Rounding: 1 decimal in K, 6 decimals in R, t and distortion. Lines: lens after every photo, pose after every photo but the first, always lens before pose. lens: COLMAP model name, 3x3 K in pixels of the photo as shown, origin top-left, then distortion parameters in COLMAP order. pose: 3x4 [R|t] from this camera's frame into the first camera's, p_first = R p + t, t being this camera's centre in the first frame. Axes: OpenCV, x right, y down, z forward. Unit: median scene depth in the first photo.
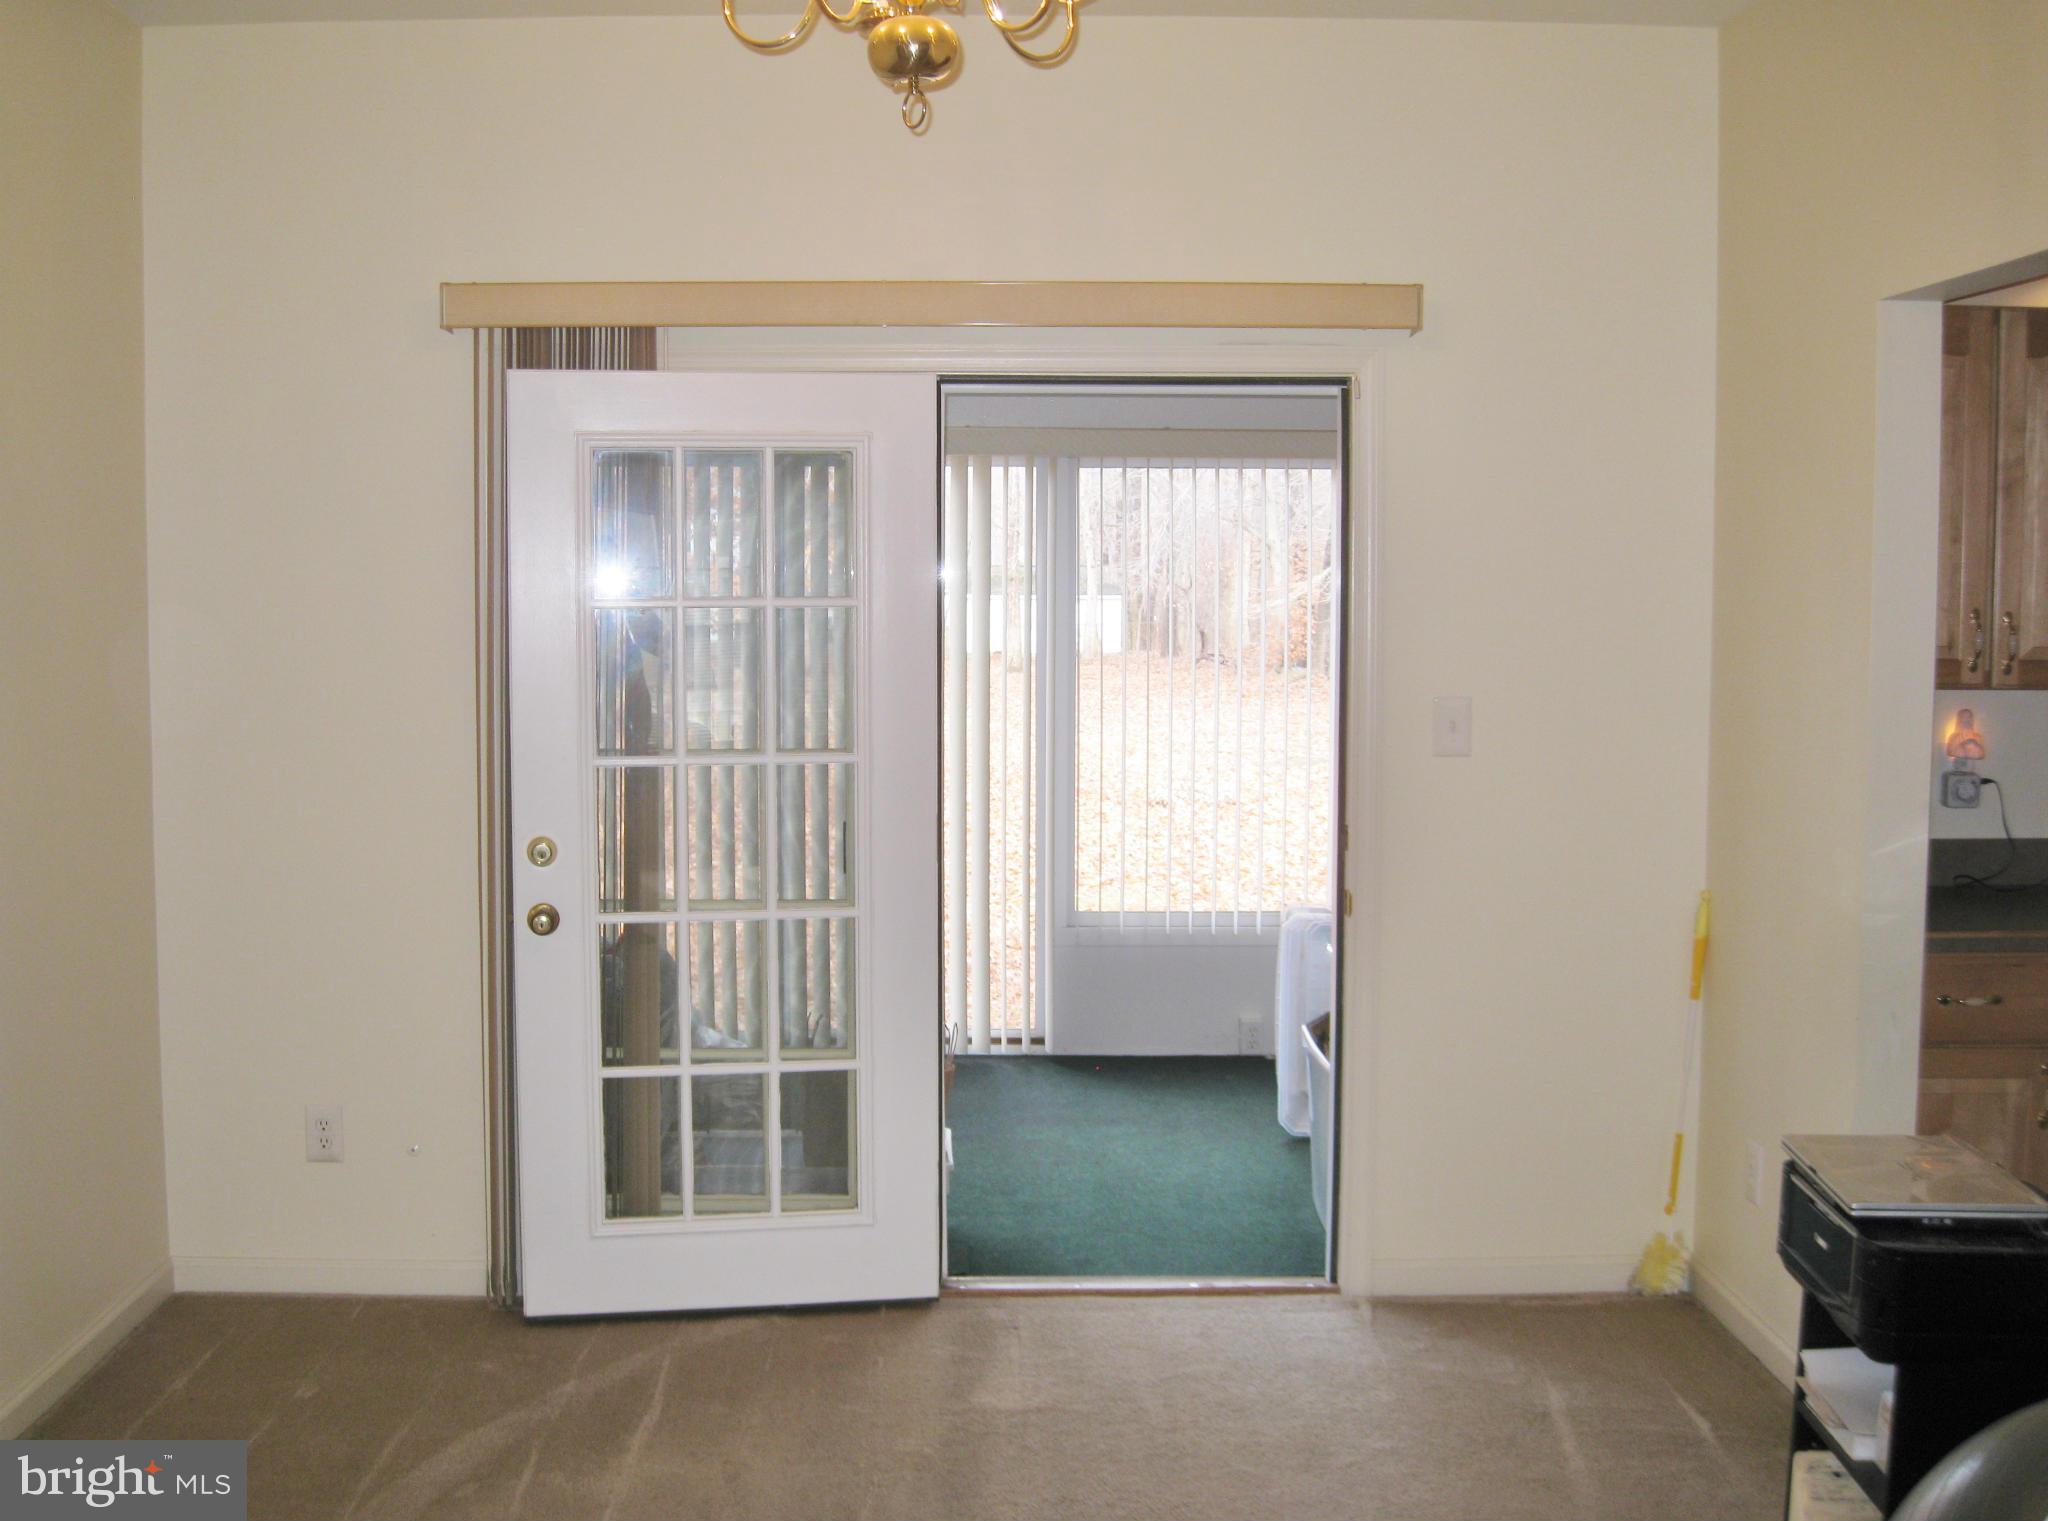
lens RADIAL K [[2315.1, 0, 1024.0], [0, 2315.1, 760.5], [0, 0, 1]] dist [-0.085046, -0.005753]
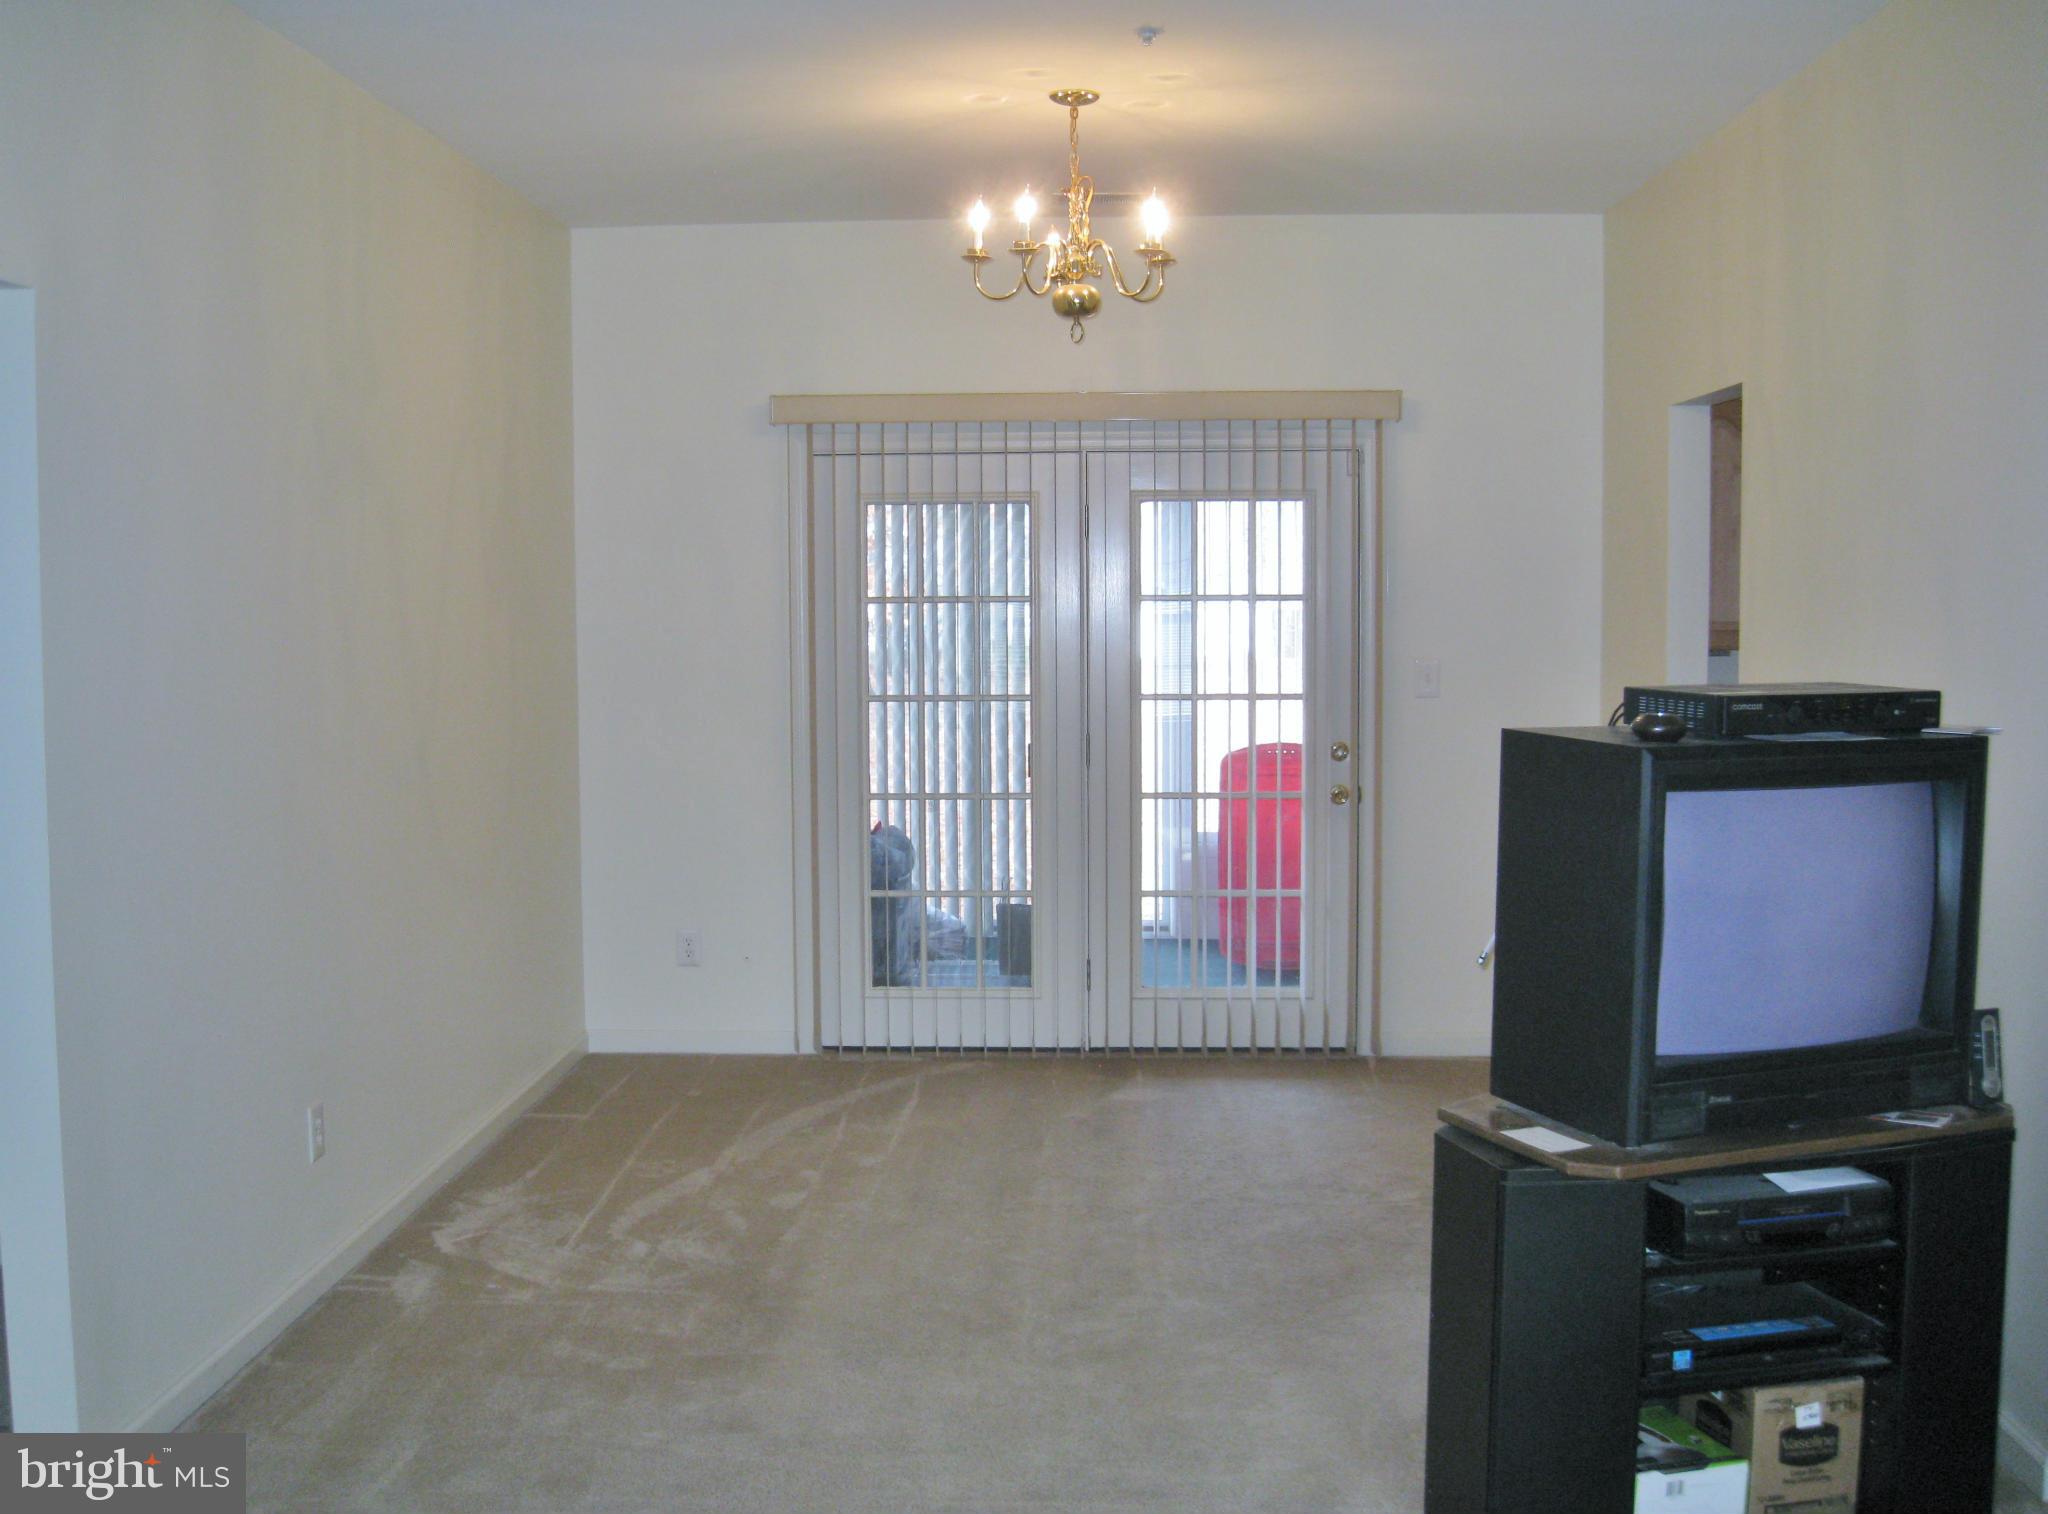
lens RADIAL K [[2401.2, 0, 1024.0], [0, 2401.2, 757.0], [0, 0, 1]] dist [-0.168425, -0.003968]
pose [[0.997928, -0.002821, -0.064277, 0.023934], [0.001980, 0.999912, -0.013142, 0.065941], [0.064308, 0.012987, 0.997846, -0.669575]]
